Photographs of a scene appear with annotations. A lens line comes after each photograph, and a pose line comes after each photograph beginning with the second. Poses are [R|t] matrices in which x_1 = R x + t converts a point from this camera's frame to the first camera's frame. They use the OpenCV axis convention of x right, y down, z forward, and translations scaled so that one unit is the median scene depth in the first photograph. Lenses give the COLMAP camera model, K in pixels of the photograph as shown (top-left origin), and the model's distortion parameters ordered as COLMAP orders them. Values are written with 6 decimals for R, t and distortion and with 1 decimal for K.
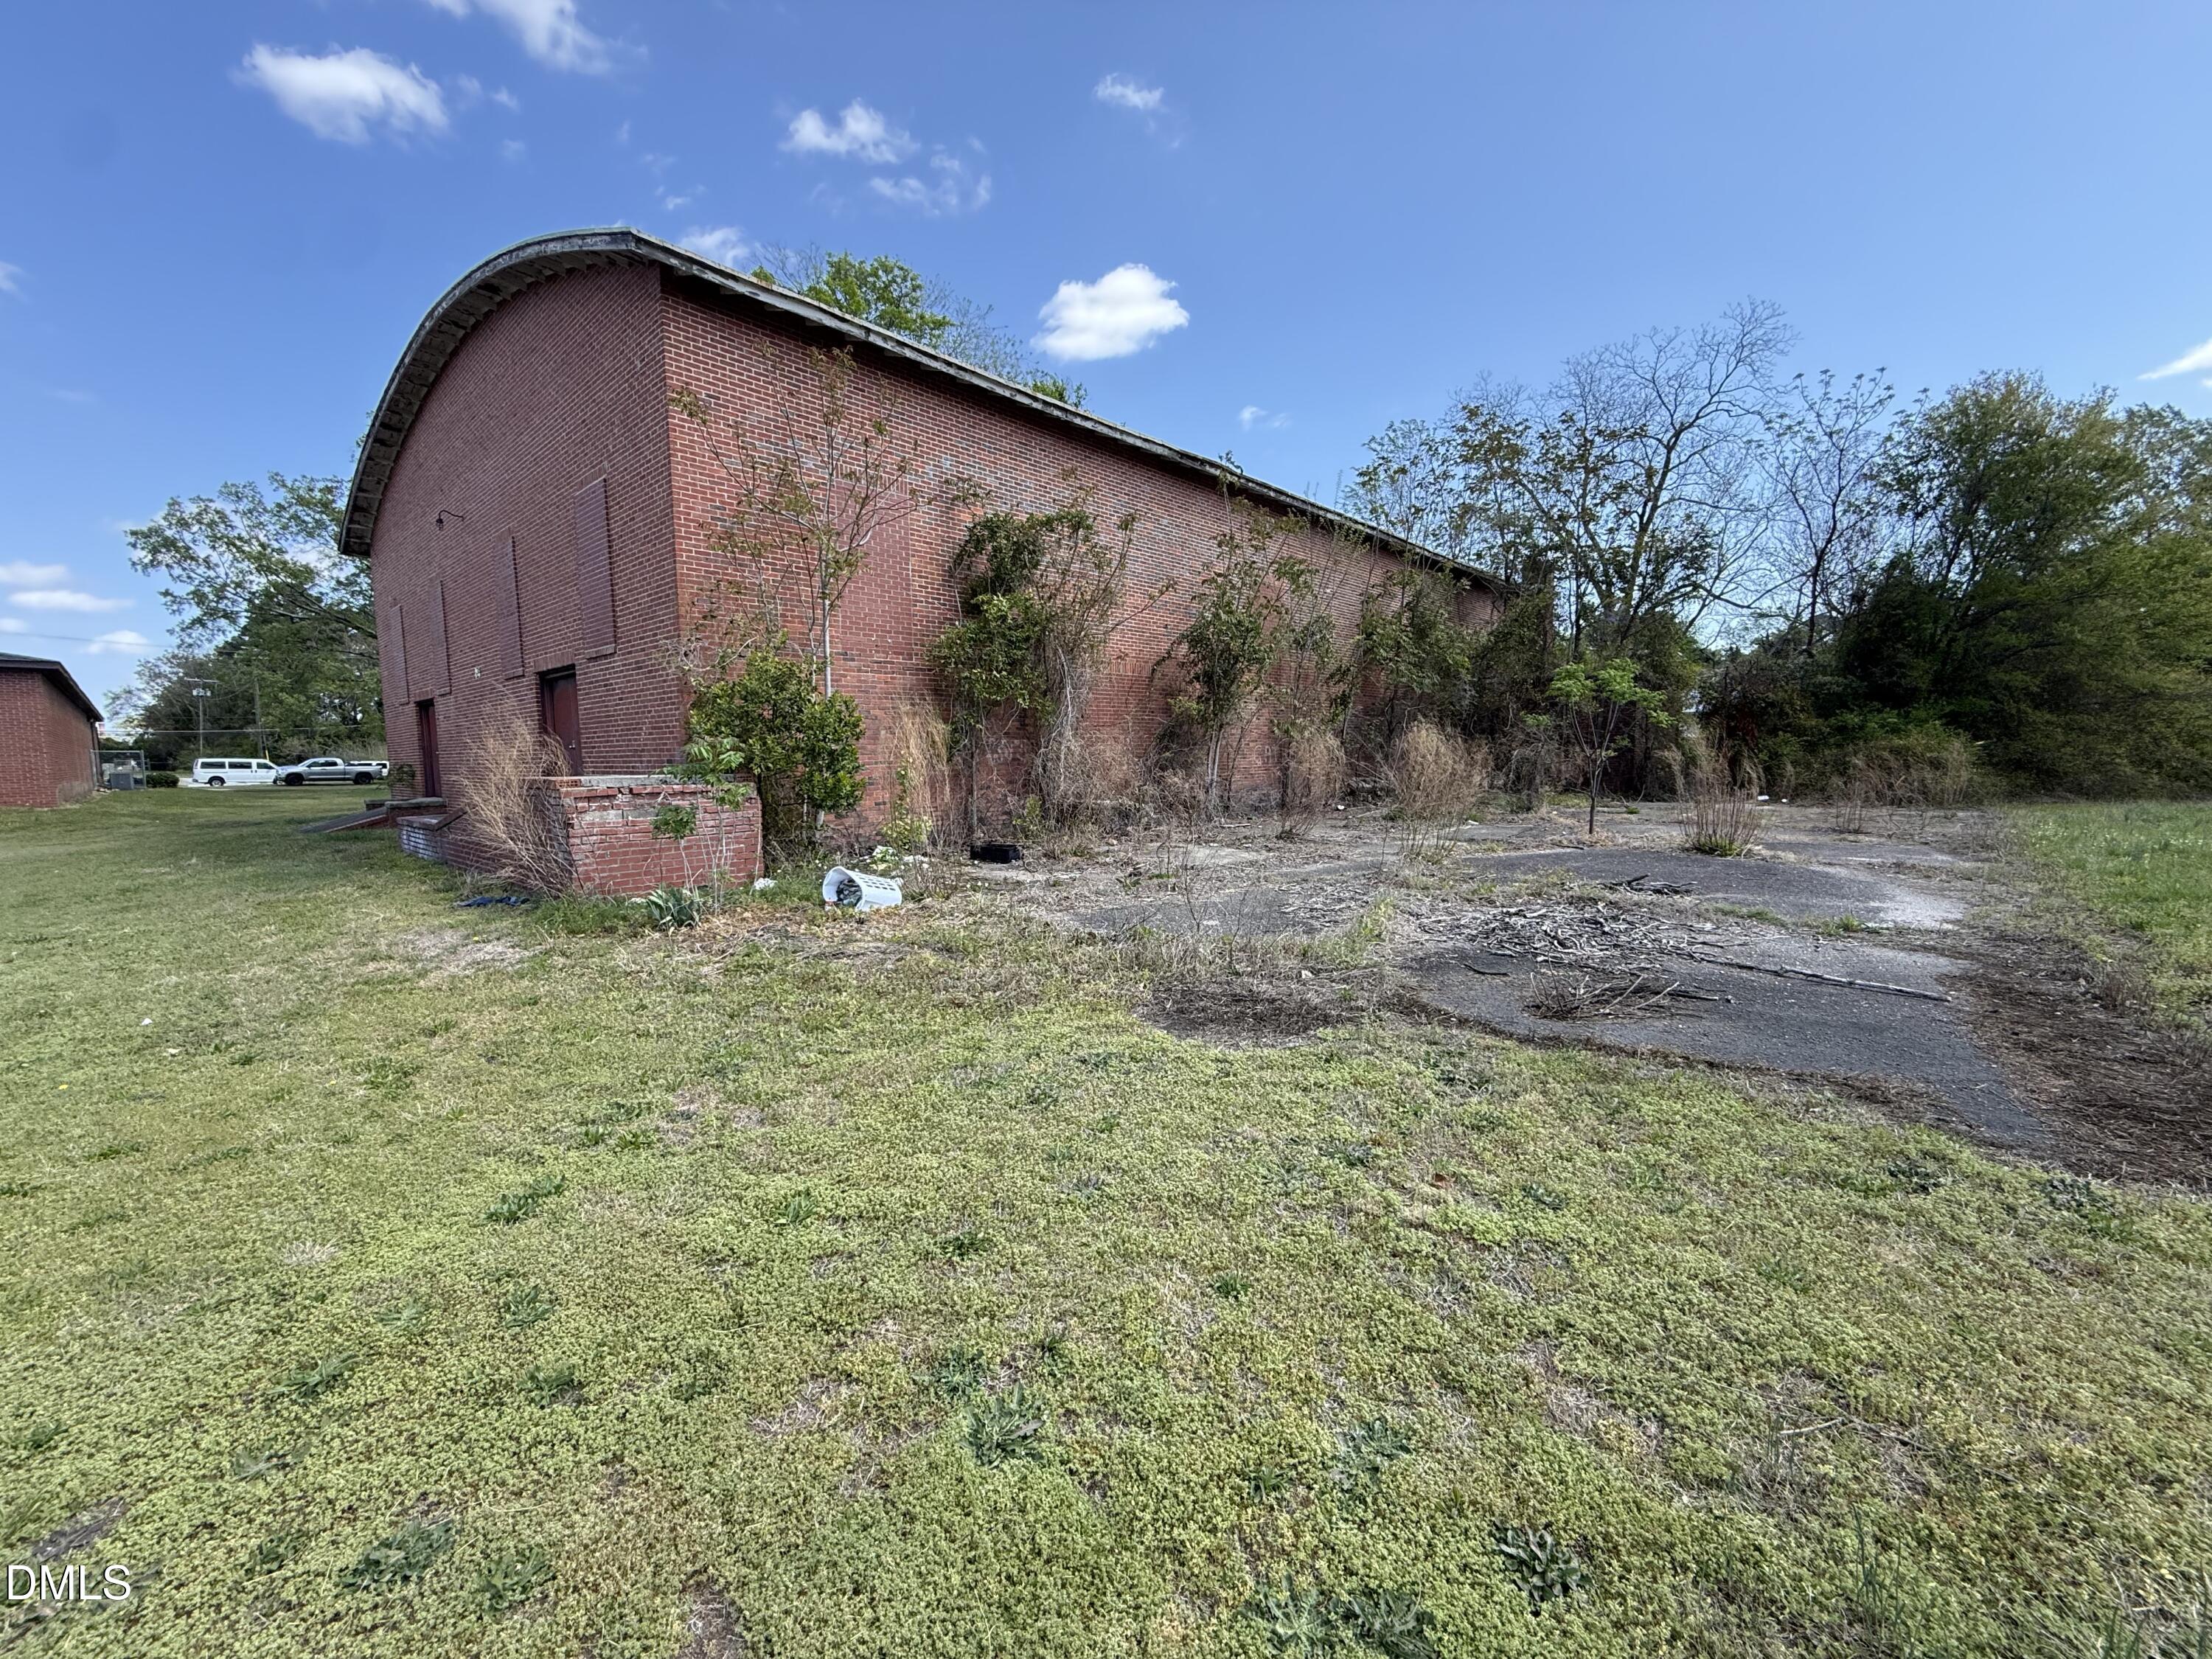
lens RADIAL K [[865.3, 0, 1098.4], [0, 865.3, 829.5], [0, 0, 1]] dist [0.003146, -0.000142]
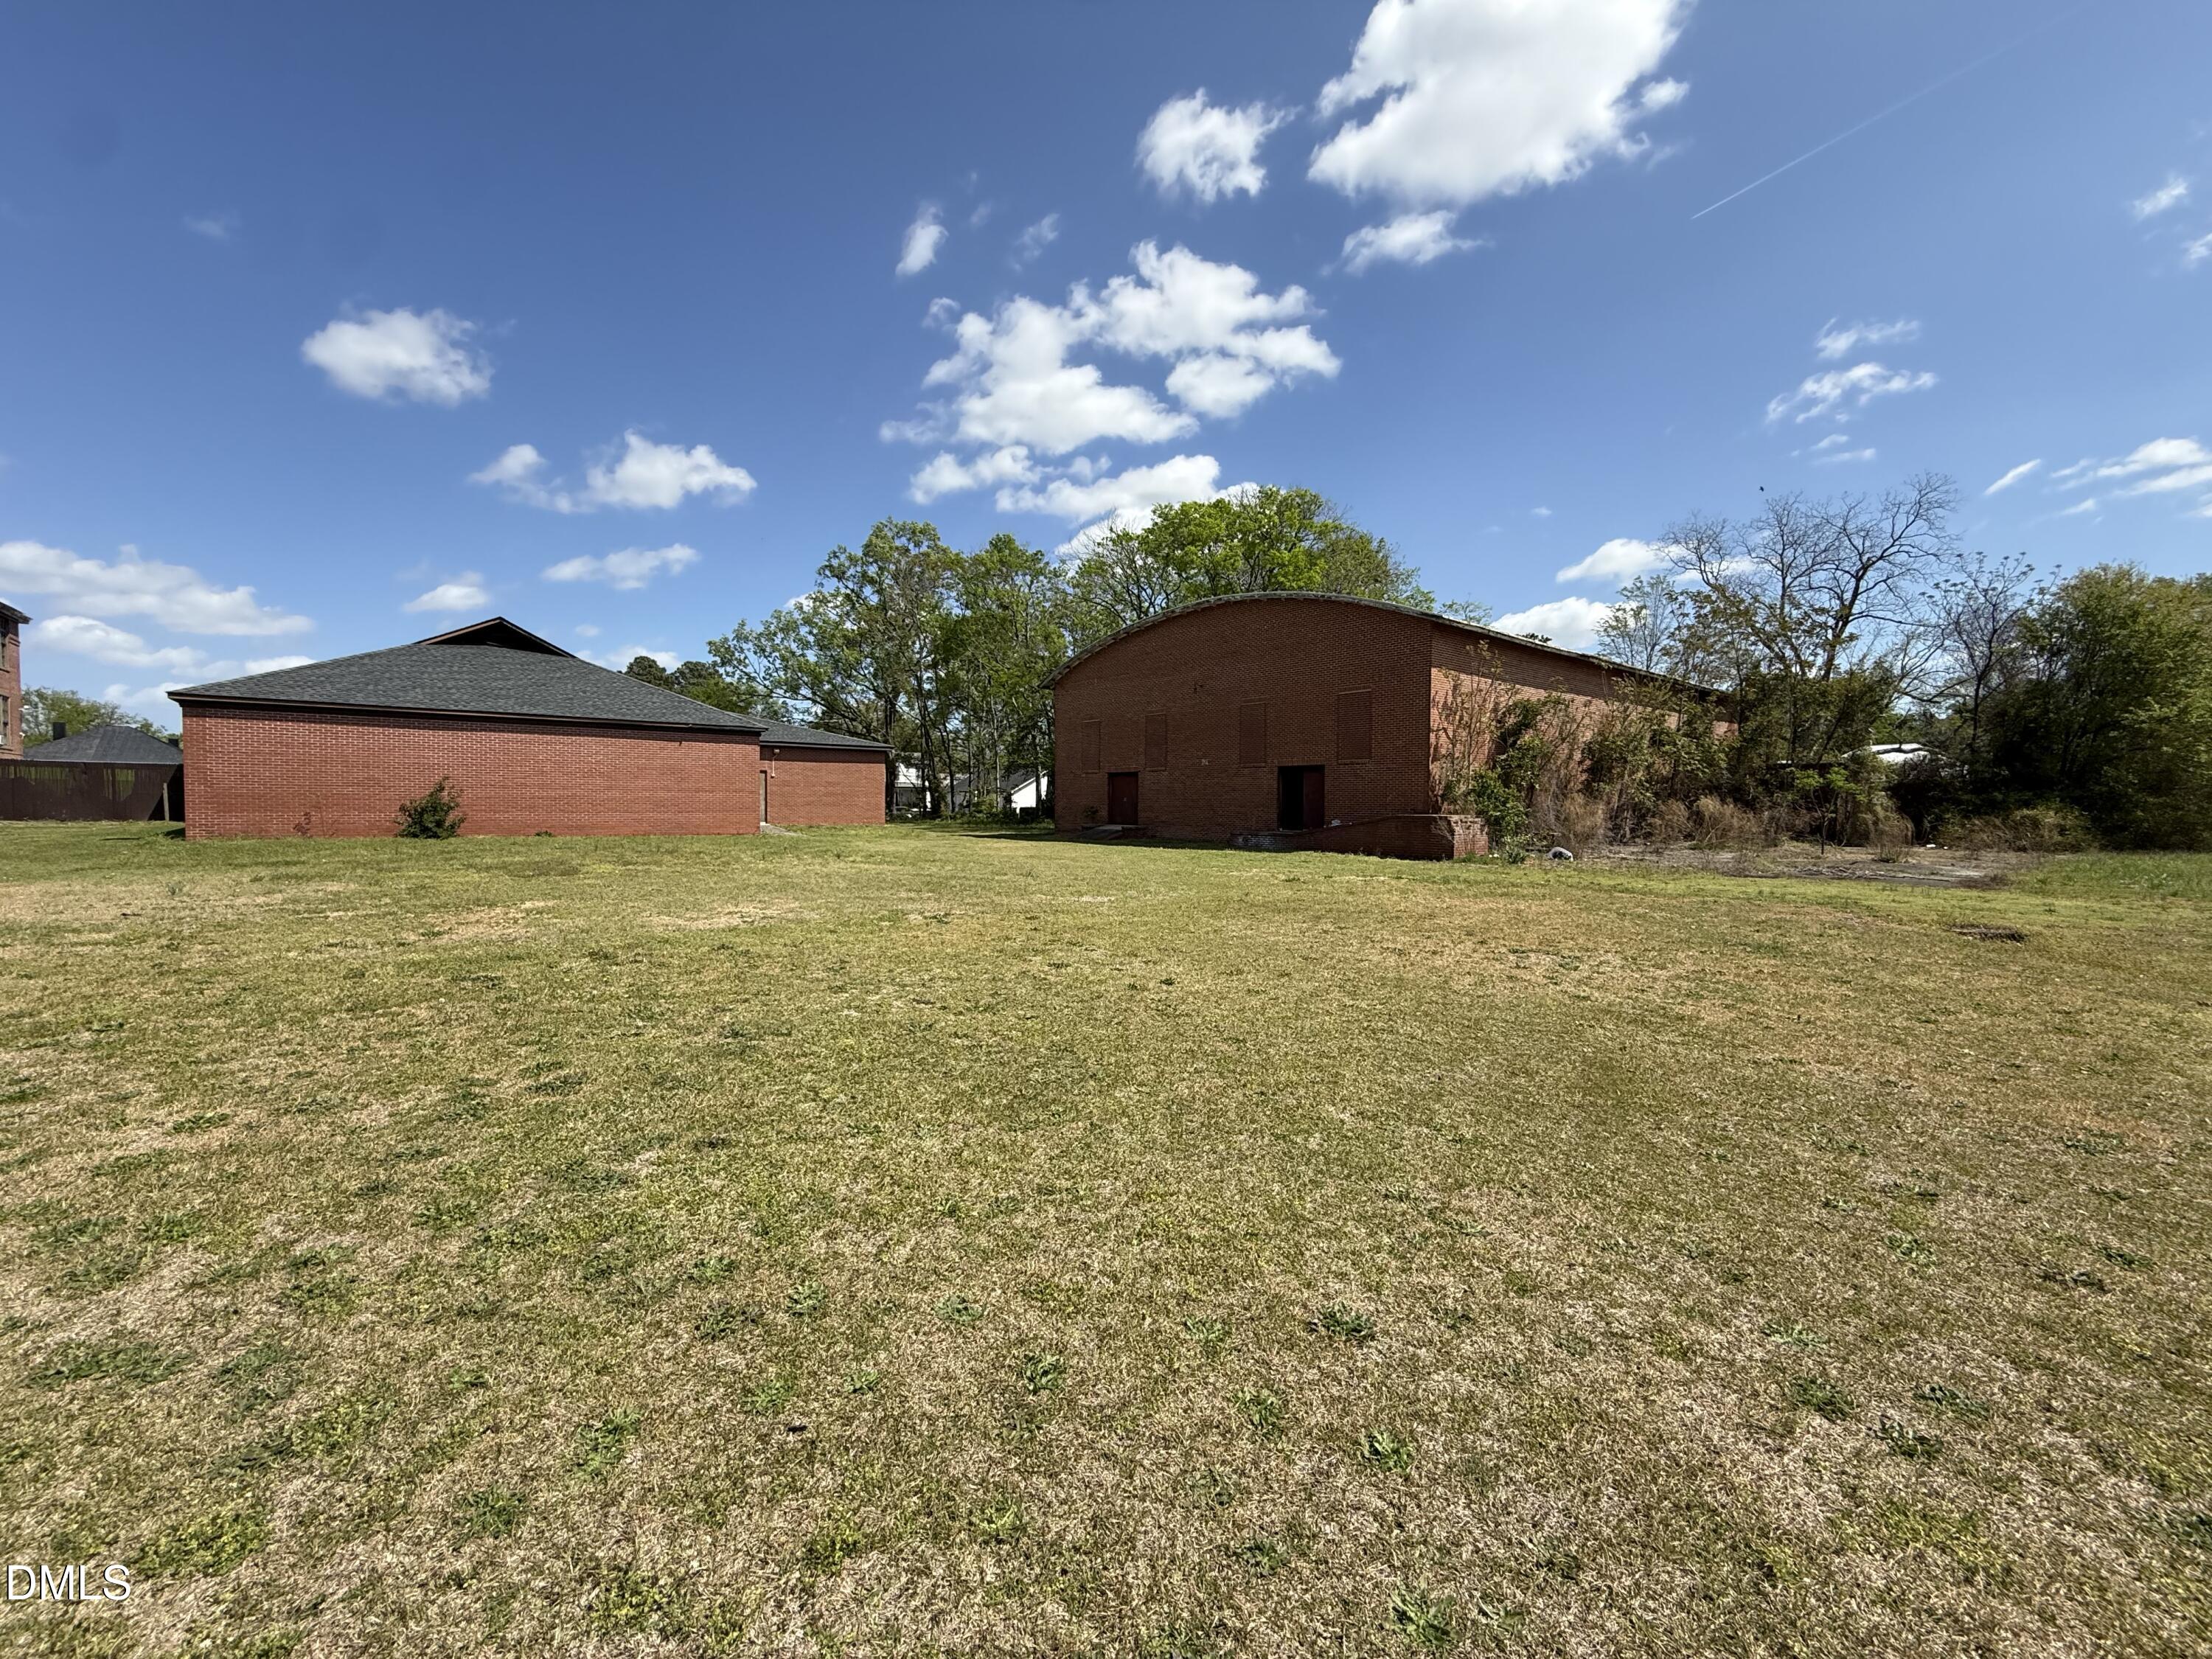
lens RADIAL K [[865.3, 0, 1099.5], [0, 865.3, 820.8], [0, 0, 1]] dist [0.003146, -0.000142]
pose [[0.990258, 0.027738, -0.136452, -0.397032], [-0.035991, 0.997644, -0.058397, 0.050073], [0.134511, 0.062739, 0.988924, -0.589281]]
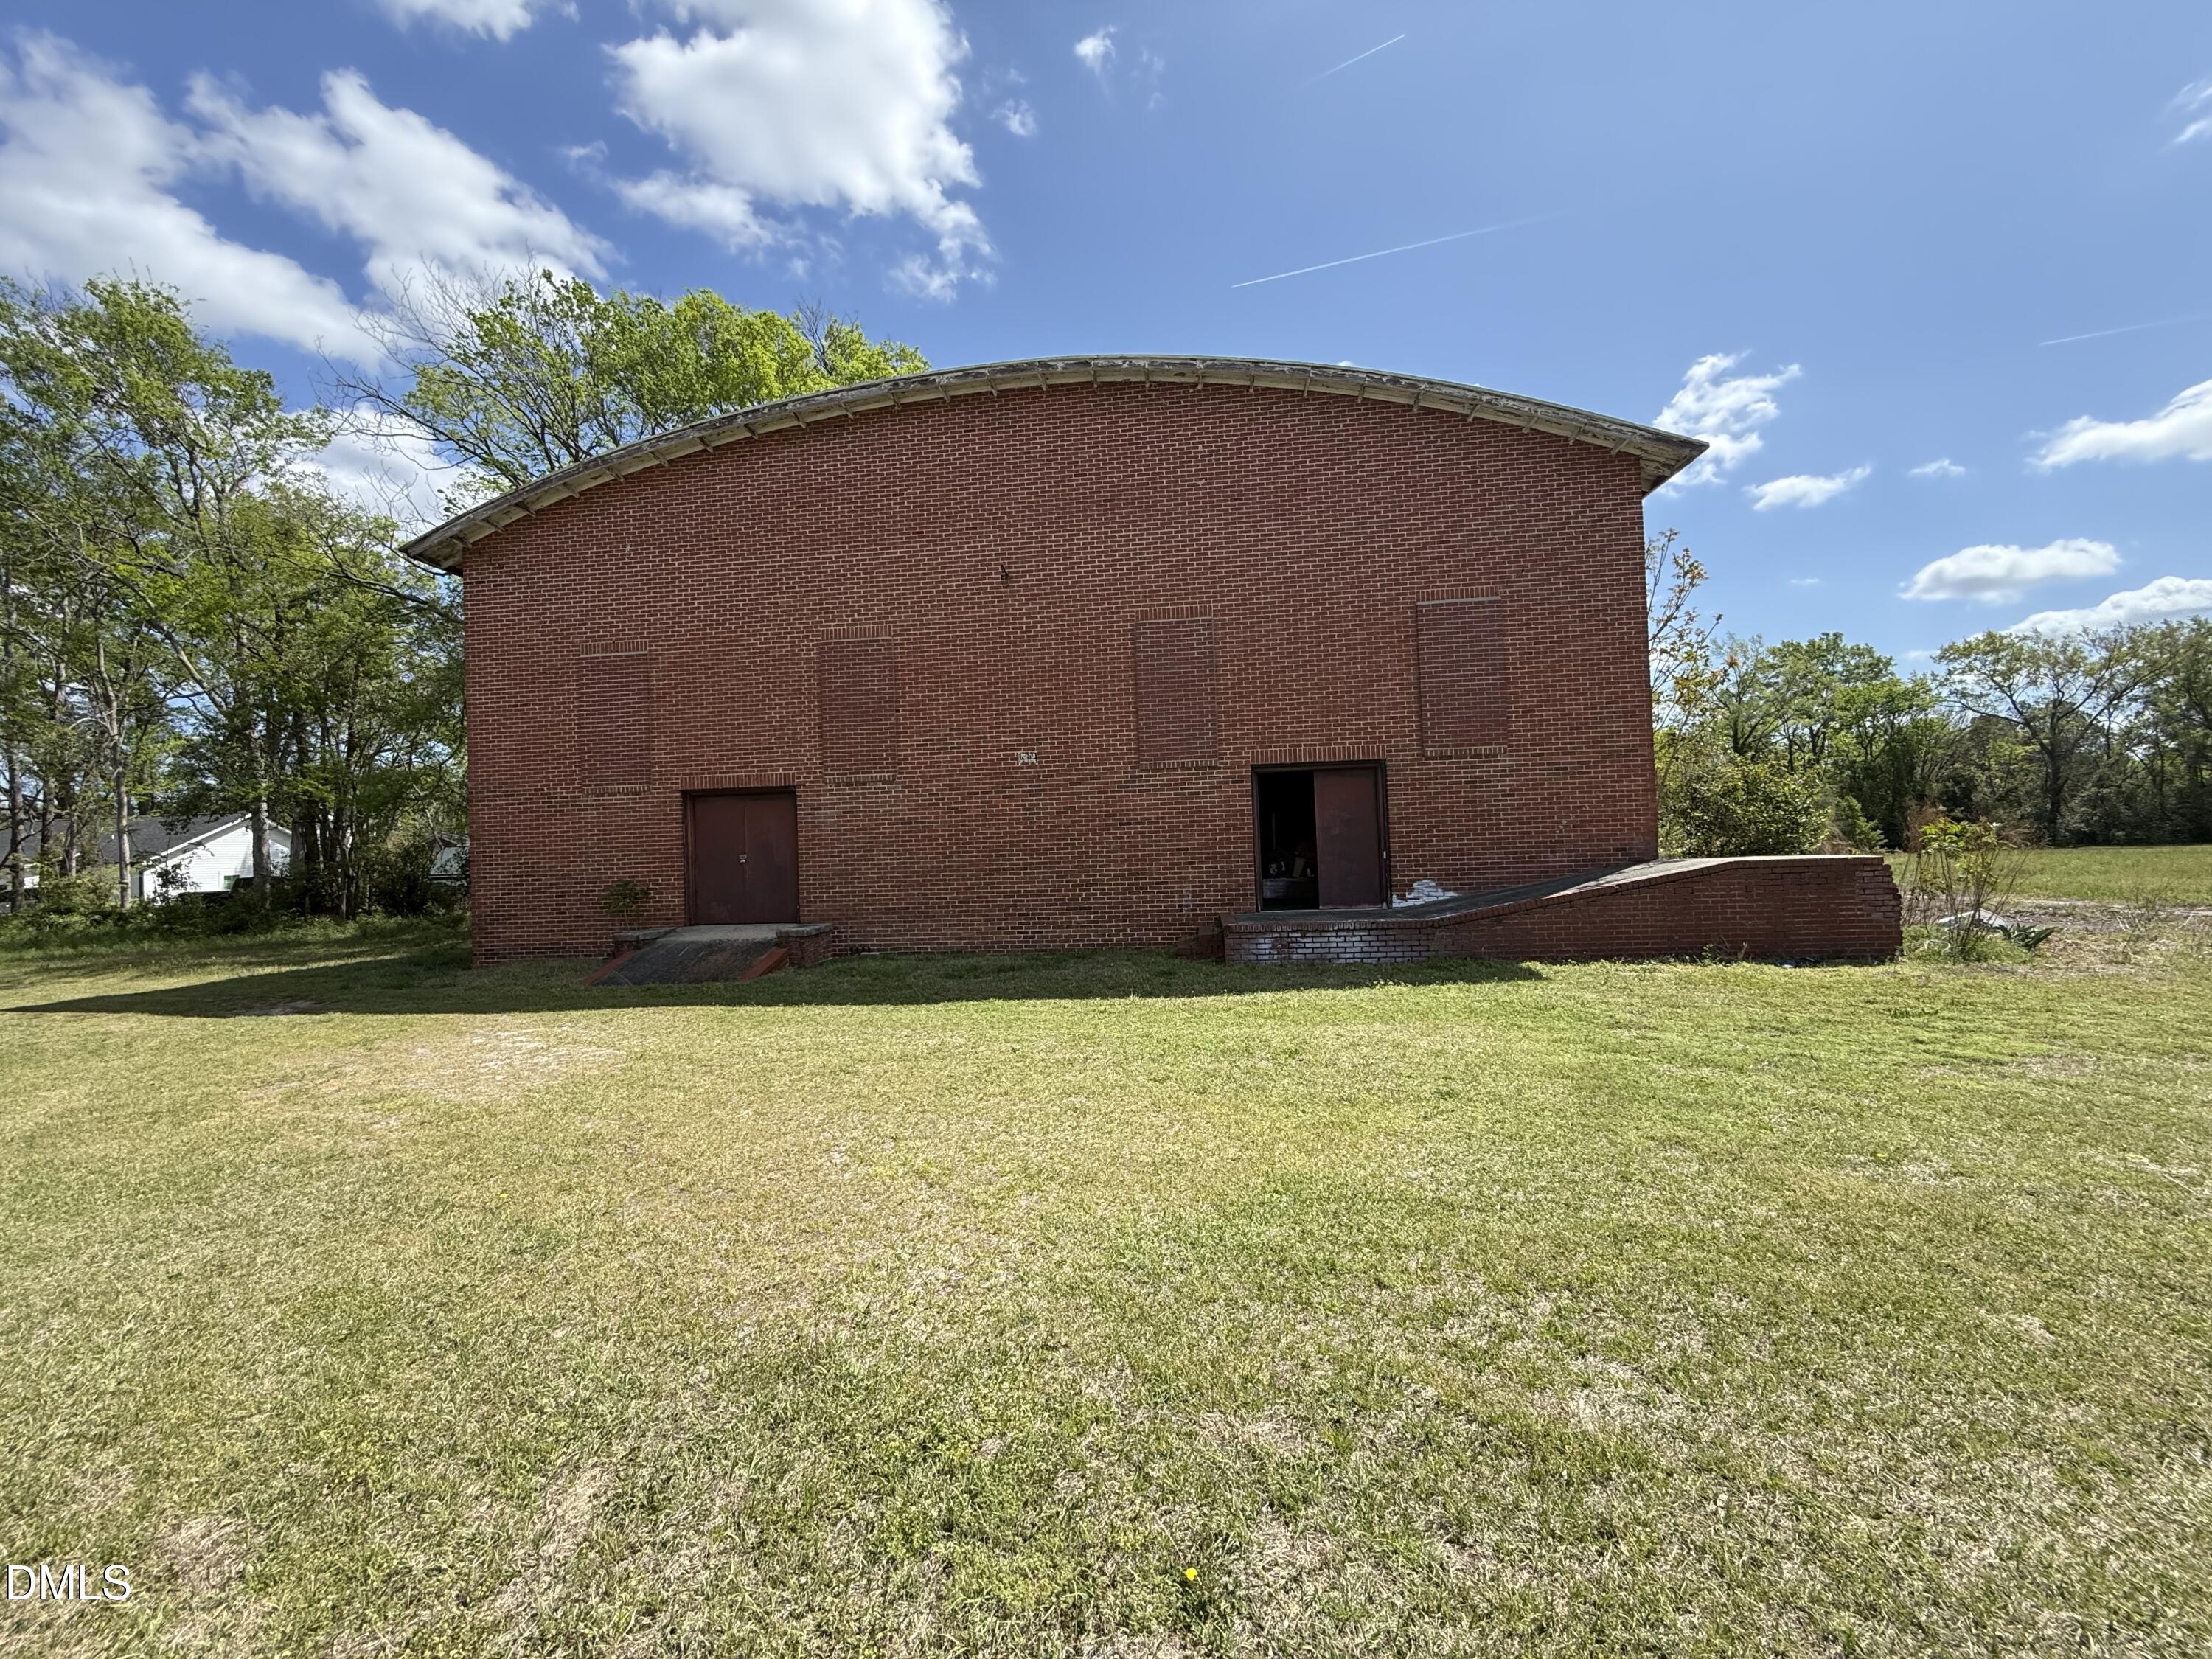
lens RADIAL K [[969.2, 0, 1128.3], [0, 969.2, 832.6], [0, 0, 1]] dist [-0.002939, -0.000234]
pose [[0.818397, 0.004391, 0.574636, -0.676233], [0.064028, 0.993048, -0.098777, -0.003506], [-0.571075, 0.117632, 0.812426, 0.103827]]
